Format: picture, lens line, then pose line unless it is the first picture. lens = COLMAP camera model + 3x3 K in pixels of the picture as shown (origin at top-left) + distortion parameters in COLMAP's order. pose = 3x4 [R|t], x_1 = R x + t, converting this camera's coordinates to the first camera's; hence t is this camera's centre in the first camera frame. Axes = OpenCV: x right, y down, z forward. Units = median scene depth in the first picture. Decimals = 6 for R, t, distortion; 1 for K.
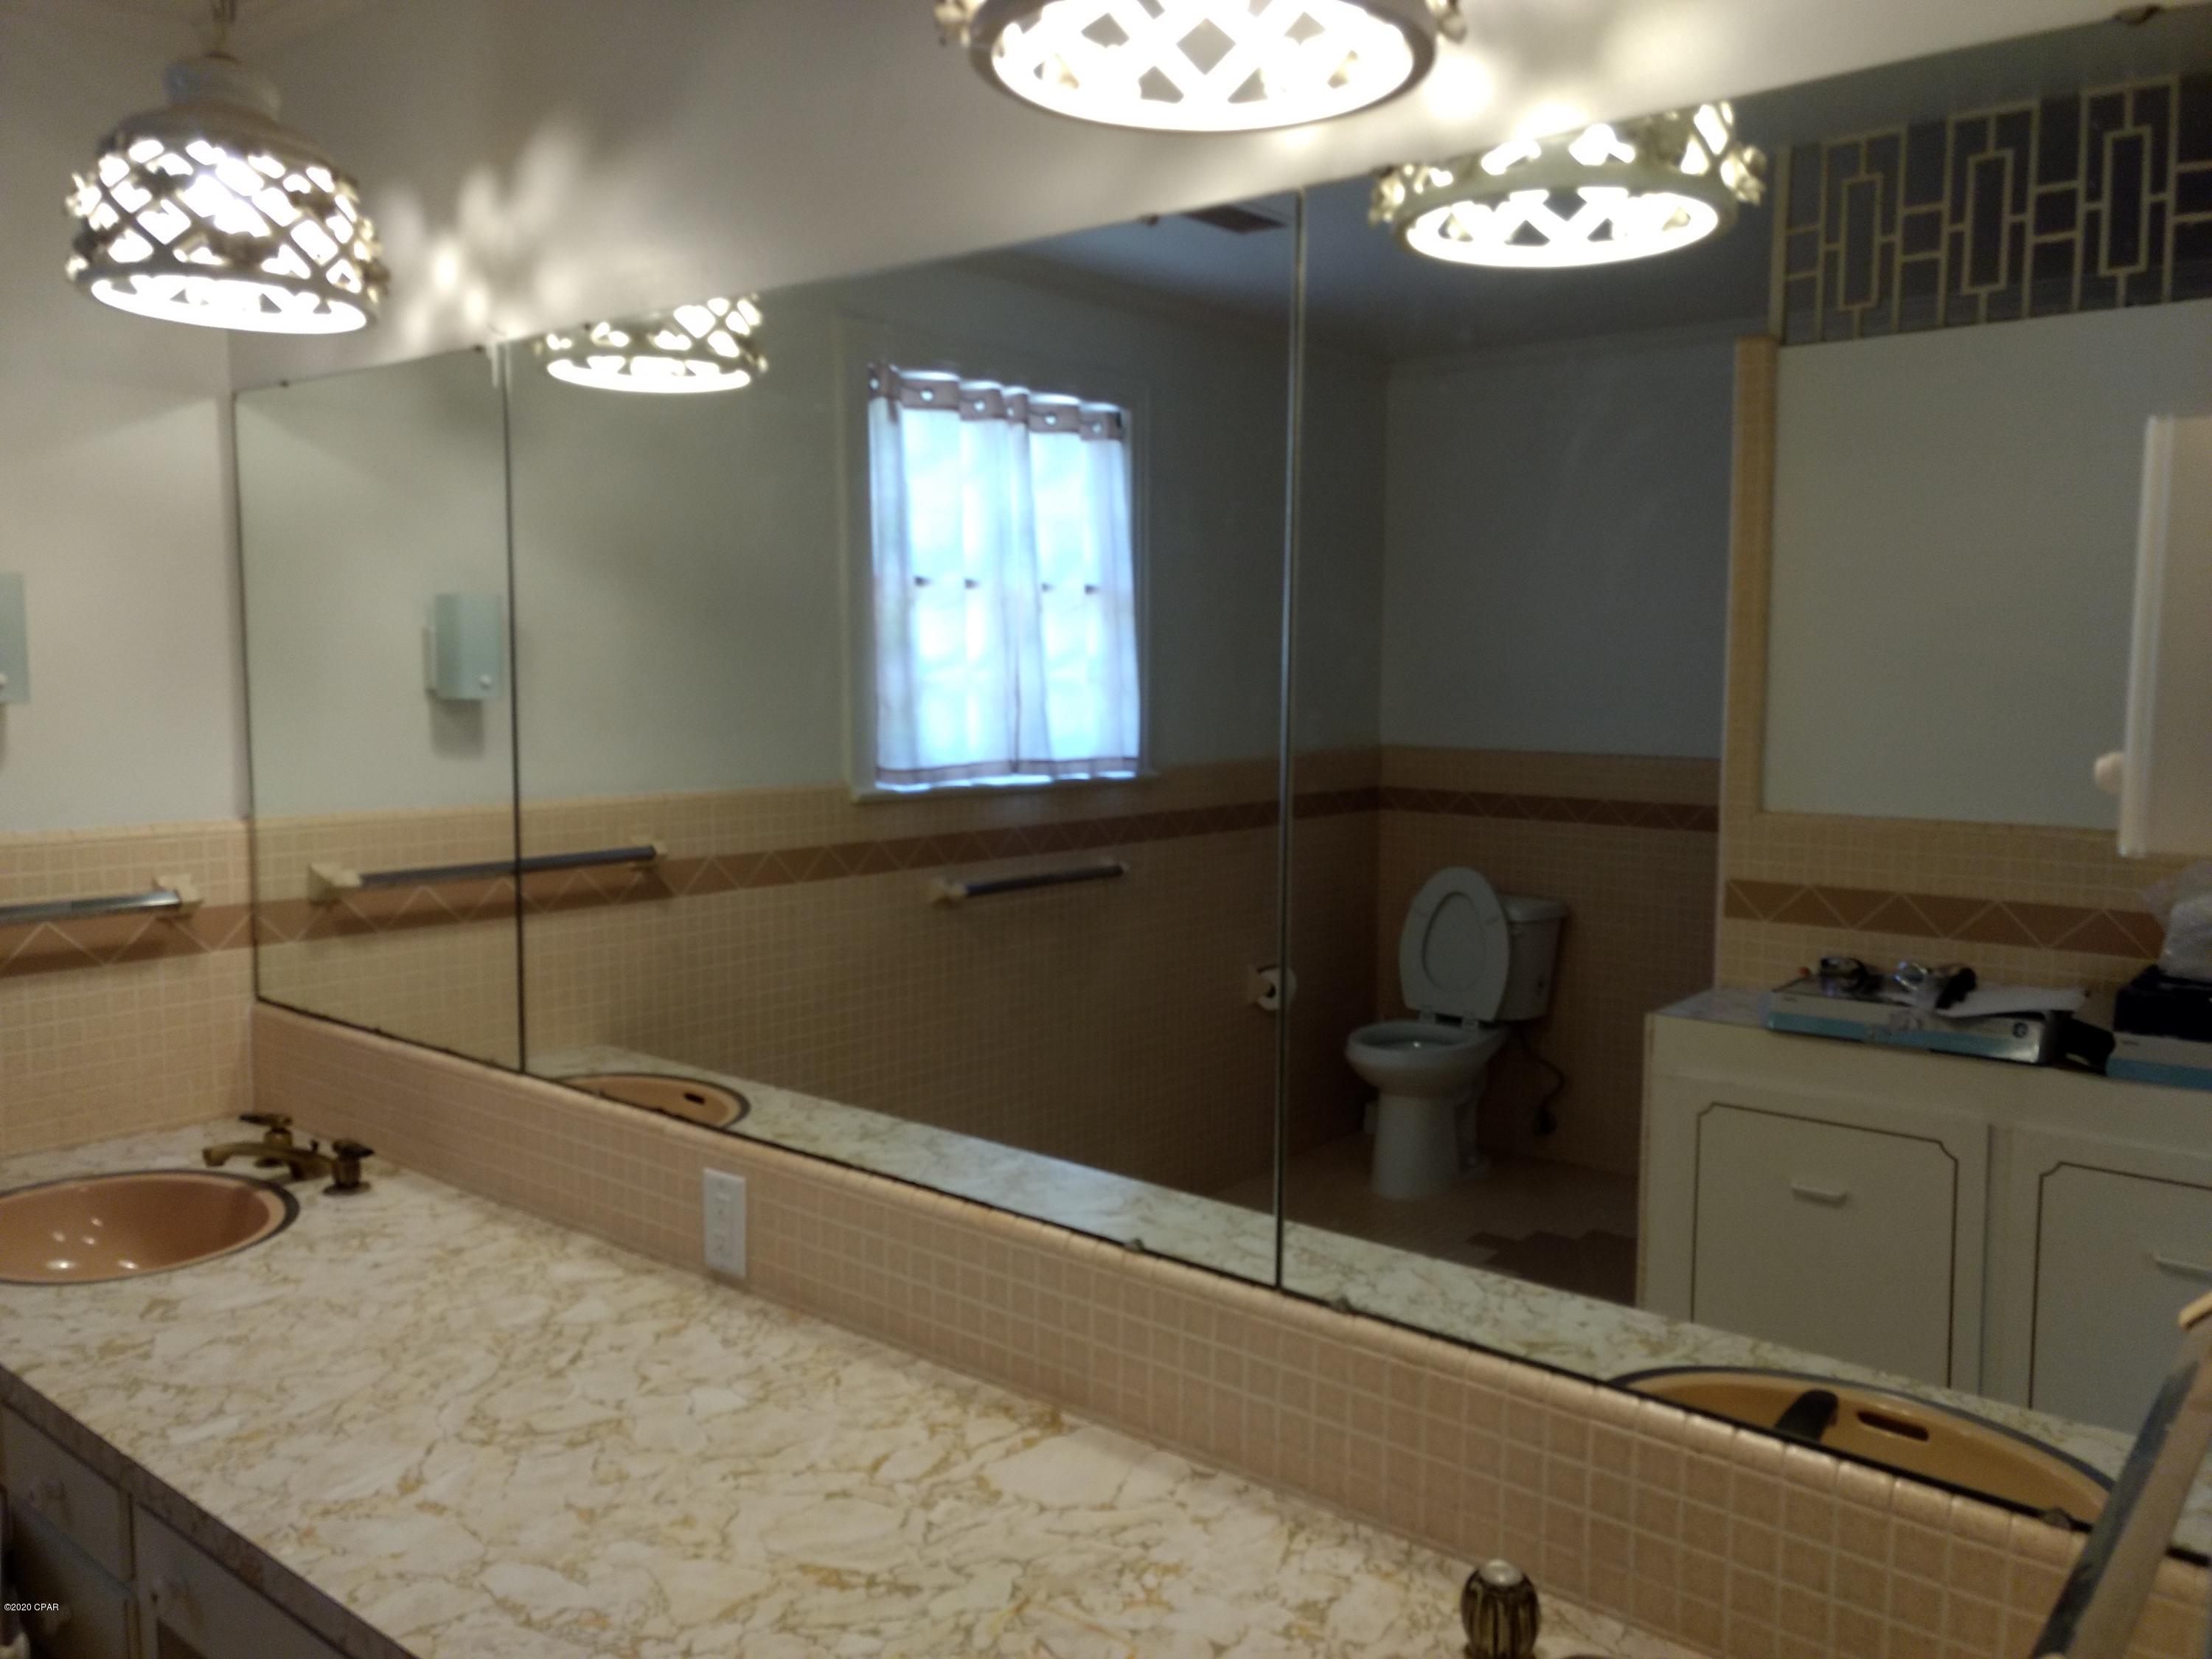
lens RADIAL K [[1699.7, 0, 1105.8], [0, 1699.7, 819.7], [0, 0, 1]] dist [0.037681, 0.012525]
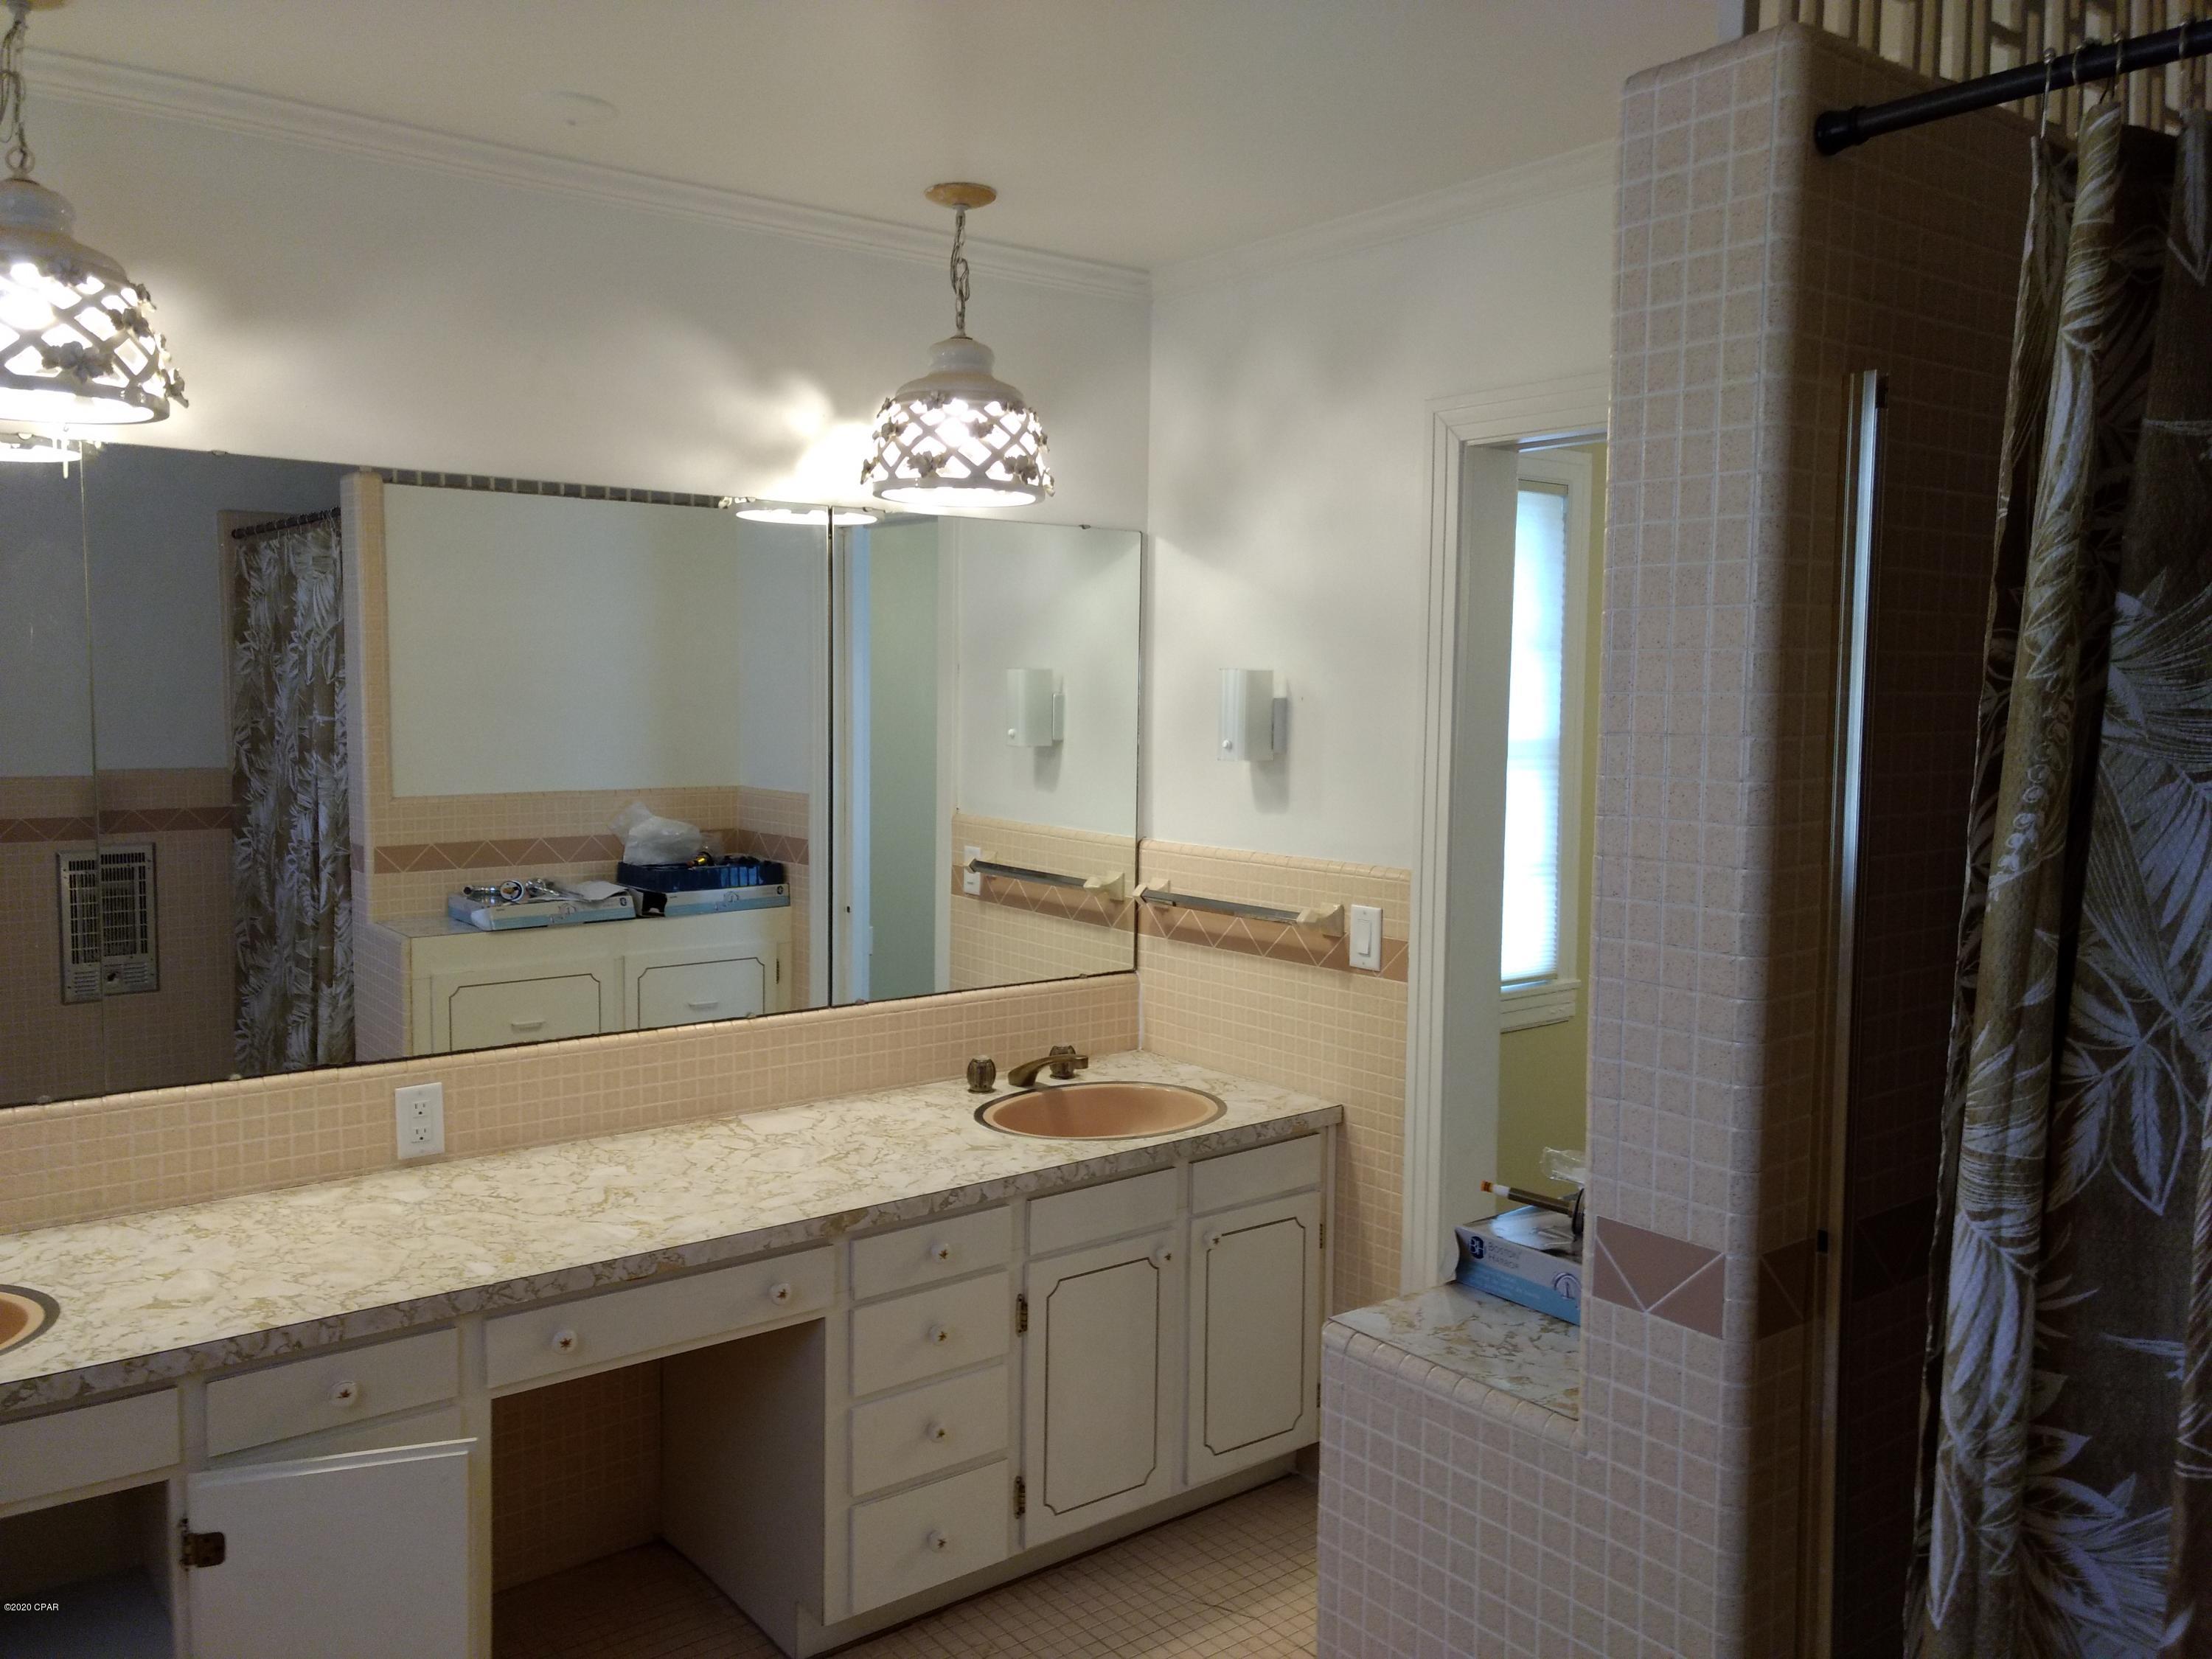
lens RADIAL K [[1699.7, 0, 1104.1], [0, 1699.7, 825.7], [0, 0, 1]] dist [0.037681, 0.012525]
pose [[0.217590, -0.085875, 0.972255, -1.592178], [0.079725, 0.994357, 0.069985, -0.061844], [-0.972779, 0.062285, 0.223208, 0.147227]]
